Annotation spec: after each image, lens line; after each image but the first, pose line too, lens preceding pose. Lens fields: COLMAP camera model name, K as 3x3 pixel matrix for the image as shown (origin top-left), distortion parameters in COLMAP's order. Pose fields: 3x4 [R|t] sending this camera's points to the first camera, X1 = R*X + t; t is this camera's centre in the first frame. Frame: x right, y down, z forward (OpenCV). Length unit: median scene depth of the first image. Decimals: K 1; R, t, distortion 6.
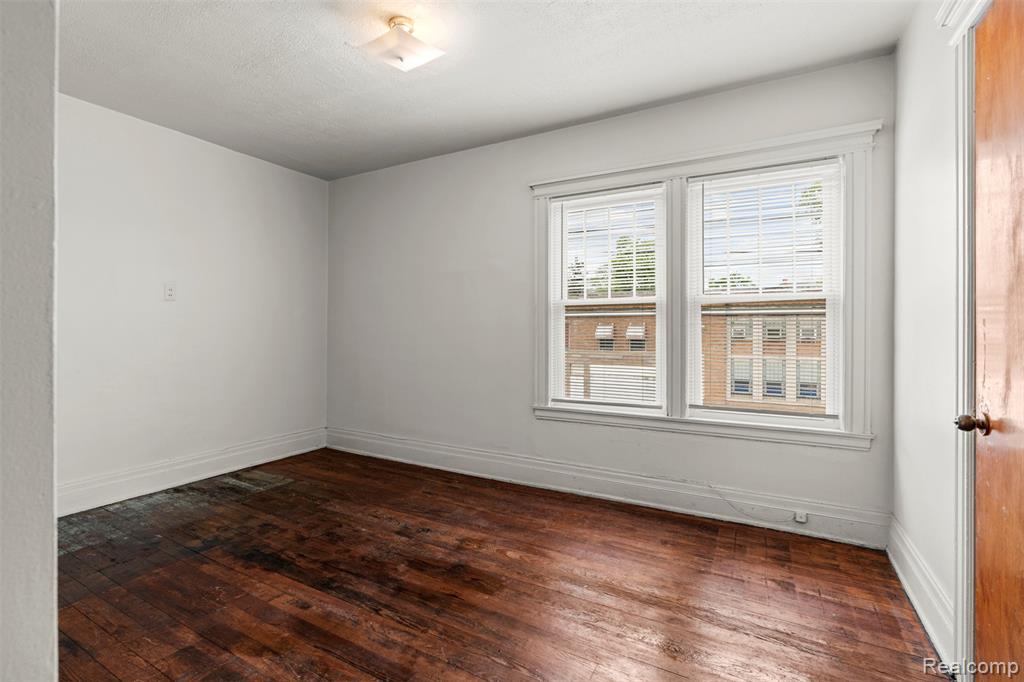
lens RADIAL K [[466.0, 0, 515.1], [0, 466.0, 330.1], [0, 0, 1]] dist [-0.000273, 0.000112]
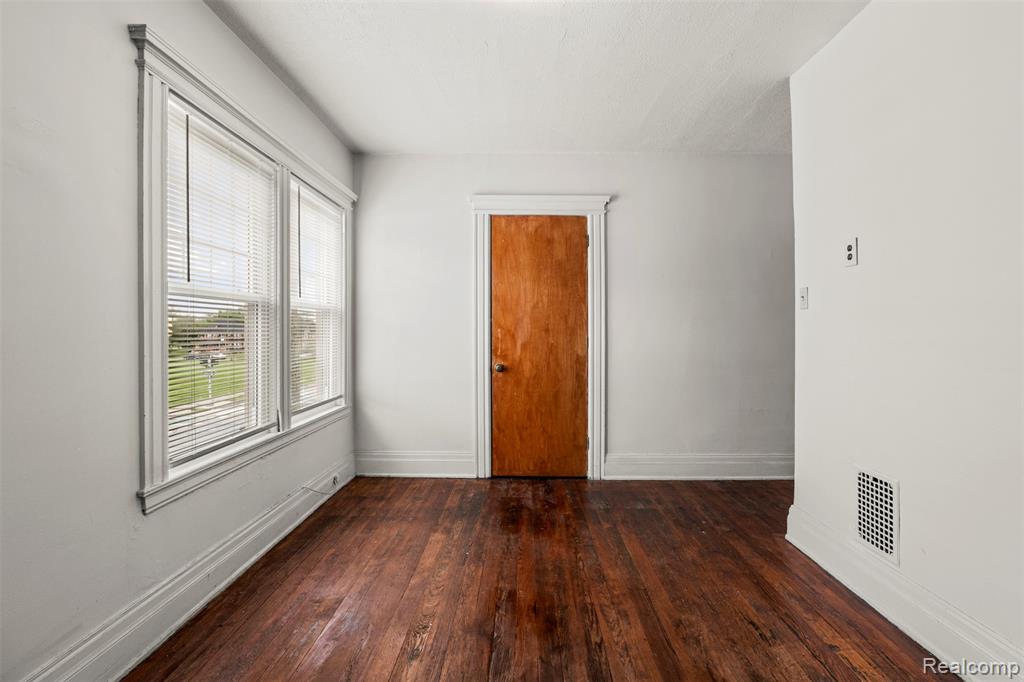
lens RADIAL K [[466.0, 0, 514.9], [0, 466.0, 335.7], [0, 0, 1]] dist [-0.000273, 0.000112]
pose [[-0.472811, -0.006932, 0.881137, -0.916226], [0.002777, 0.999952, 0.009357, -0.006875], [-0.881159, 0.006871, -0.472769, 1.419519]]
